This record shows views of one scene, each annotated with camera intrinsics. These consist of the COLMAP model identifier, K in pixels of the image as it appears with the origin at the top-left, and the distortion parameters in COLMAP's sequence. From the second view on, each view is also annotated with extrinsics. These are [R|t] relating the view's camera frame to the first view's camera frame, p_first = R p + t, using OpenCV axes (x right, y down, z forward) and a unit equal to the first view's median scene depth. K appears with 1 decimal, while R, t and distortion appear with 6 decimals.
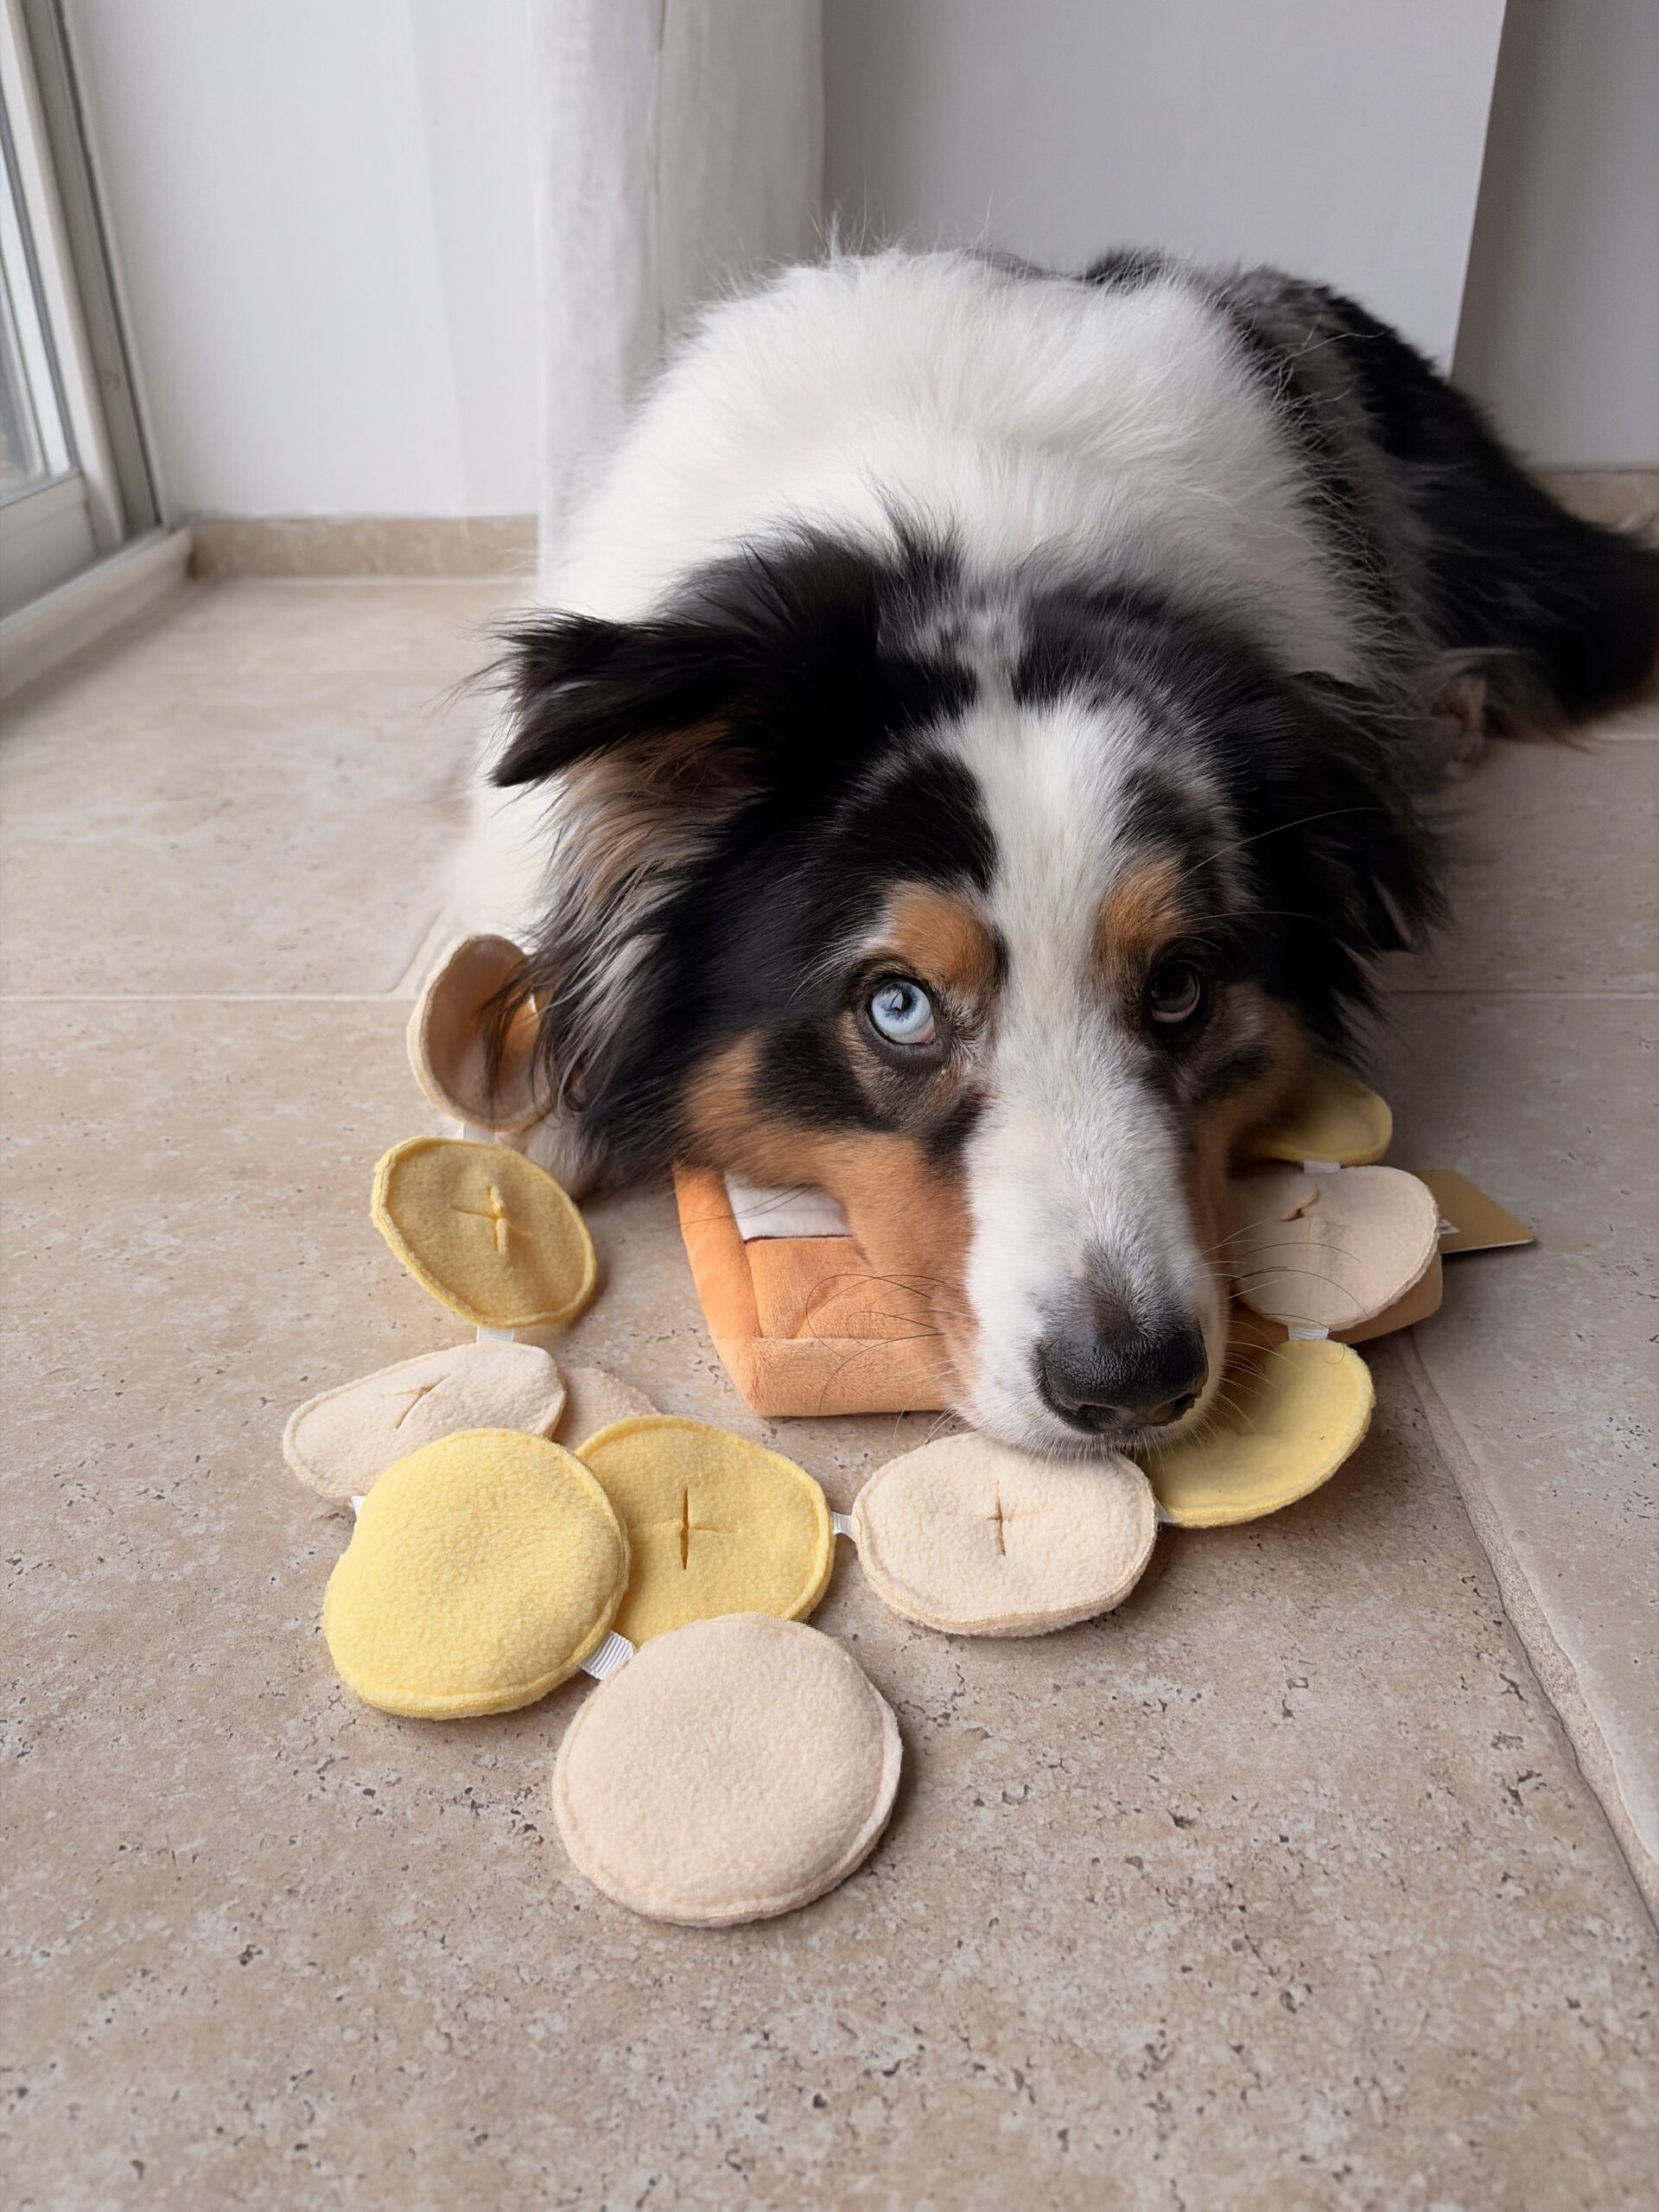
lens RADIAL K [[1684.1, 0, 853.6], [0, 1684.1, 1123.8], [0, 0, 1]] dist [0.033533, -0.051144]
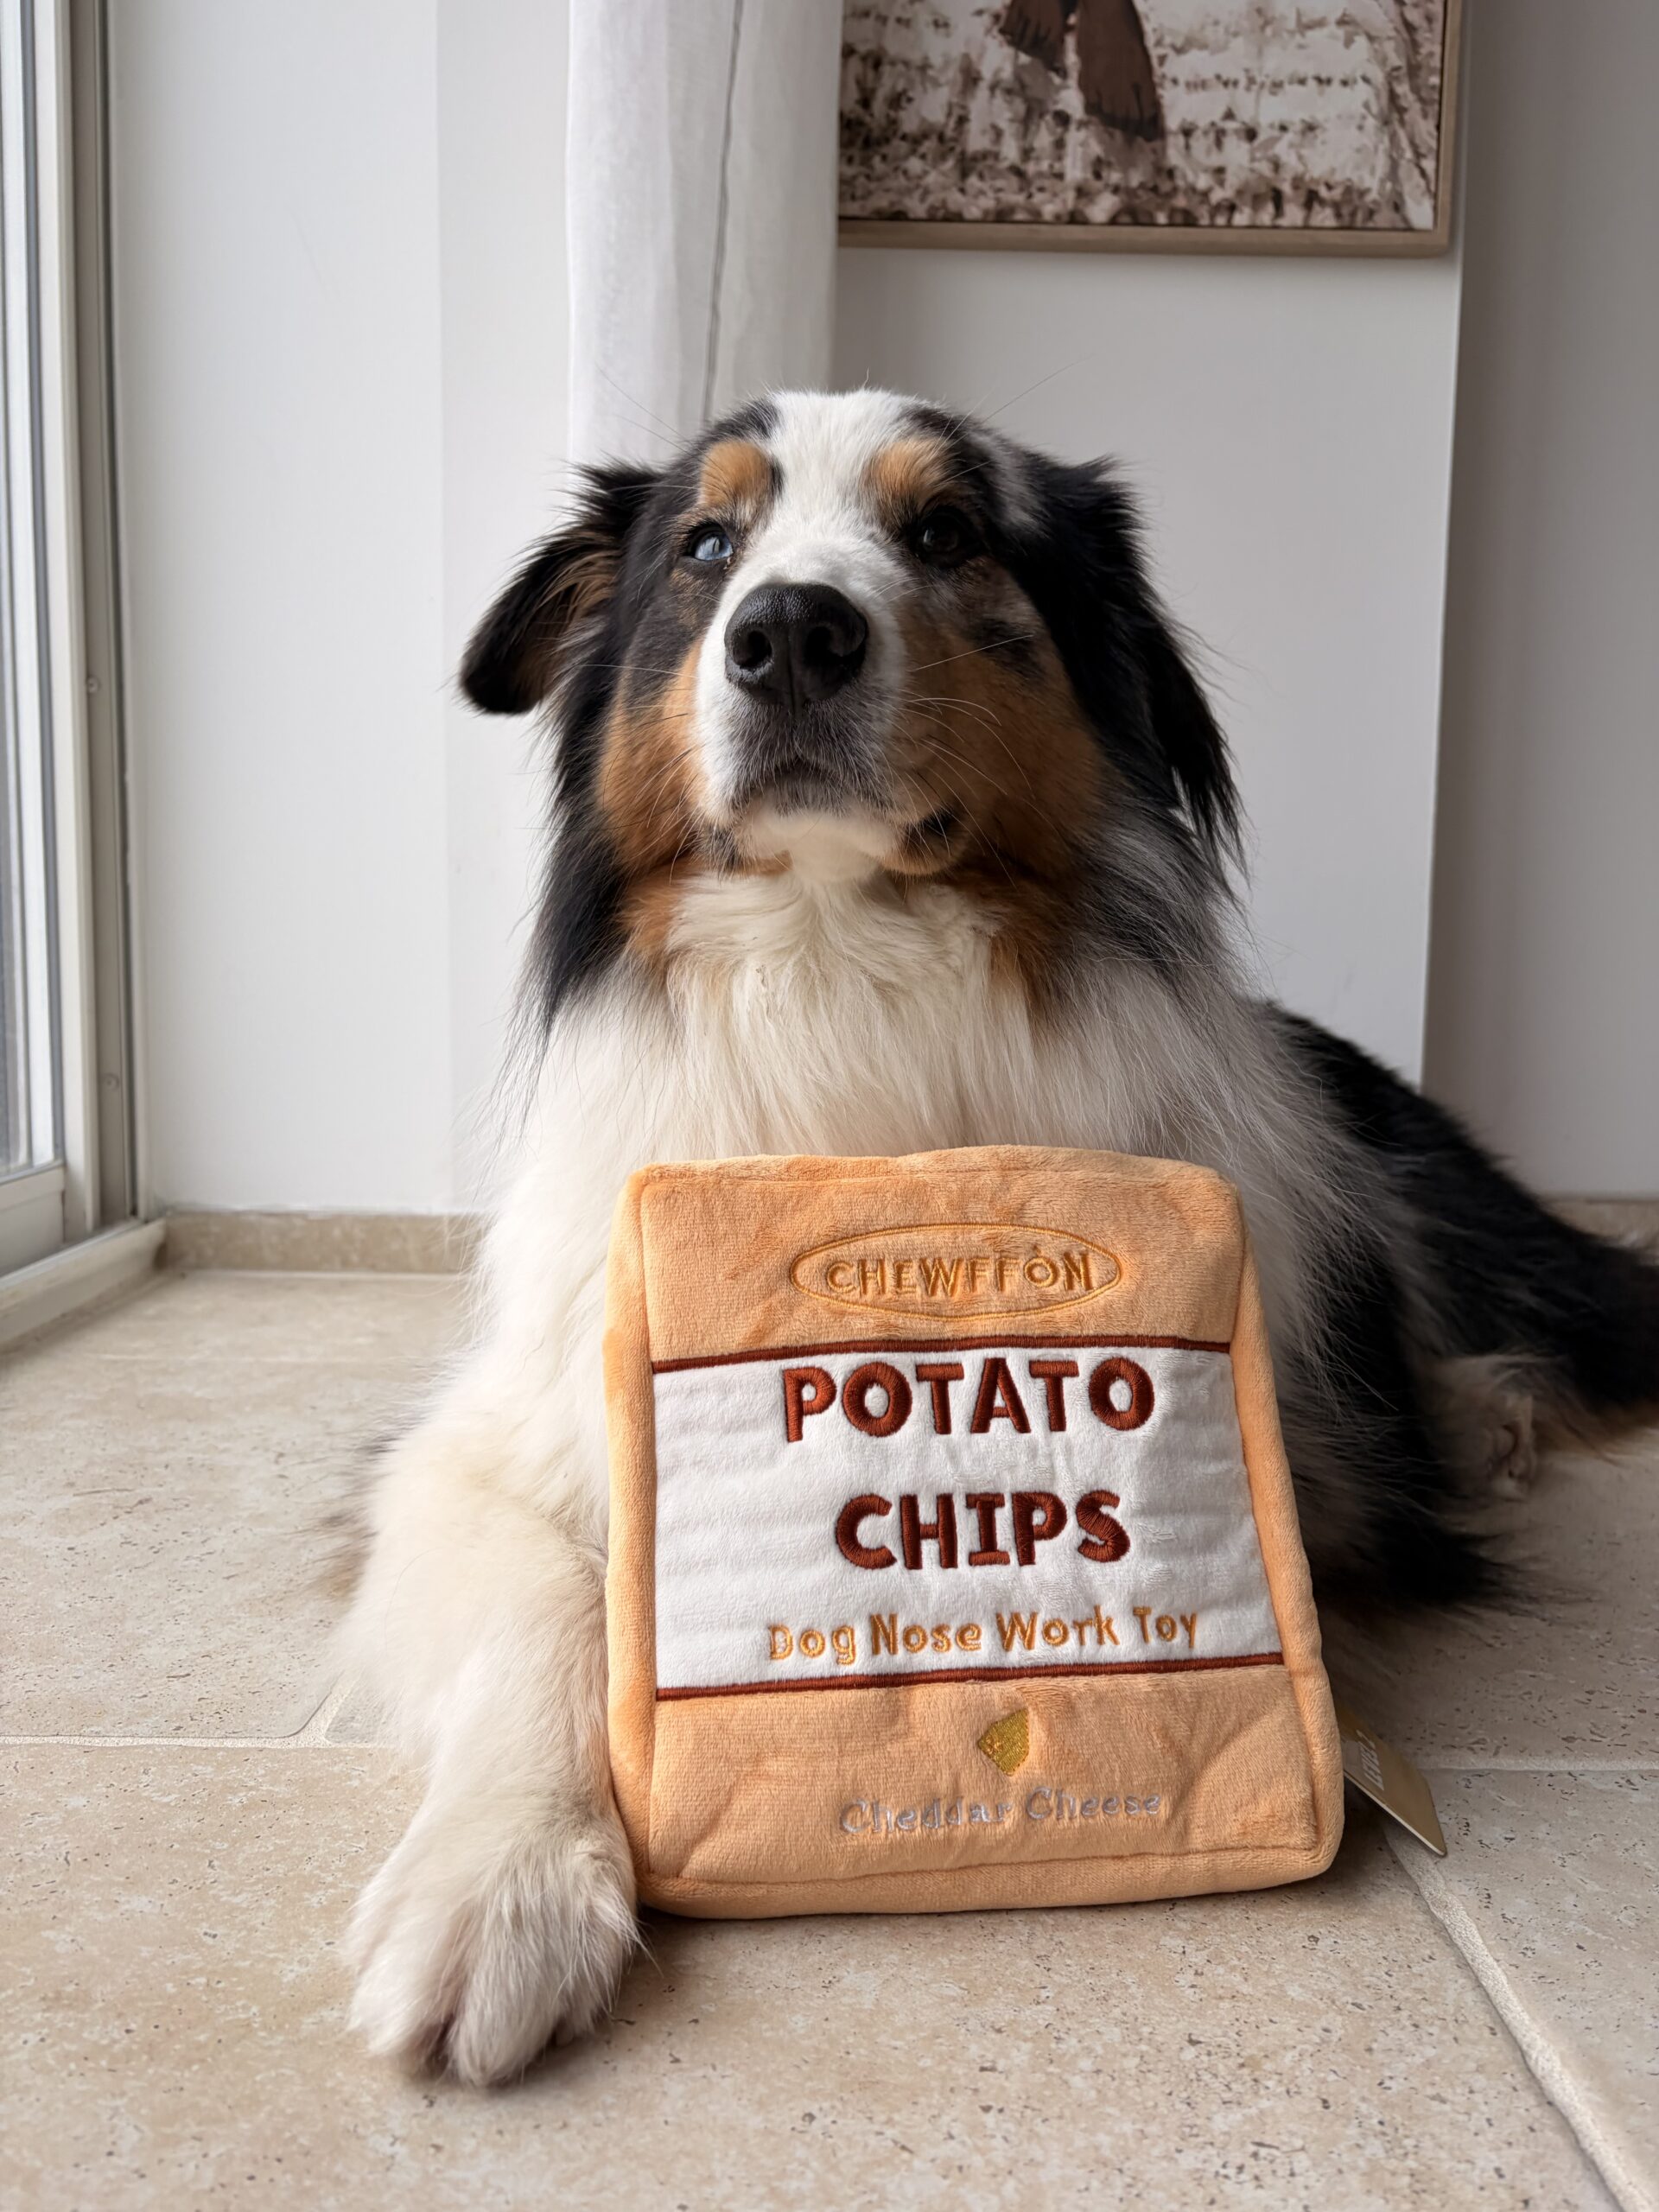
lens RADIAL K [[1684.1, 0, 836.8], [0, 1684.1, 1120.3], [0, 0, 1]] dist [0.033533, -0.051144]
pose [[0.999657, 0.021729, 0.014594, -0.043099], [-0.013950, 0.914049, -0.405364, -0.030013], [-0.022148, 0.405022, 0.914039, 0.174985]]
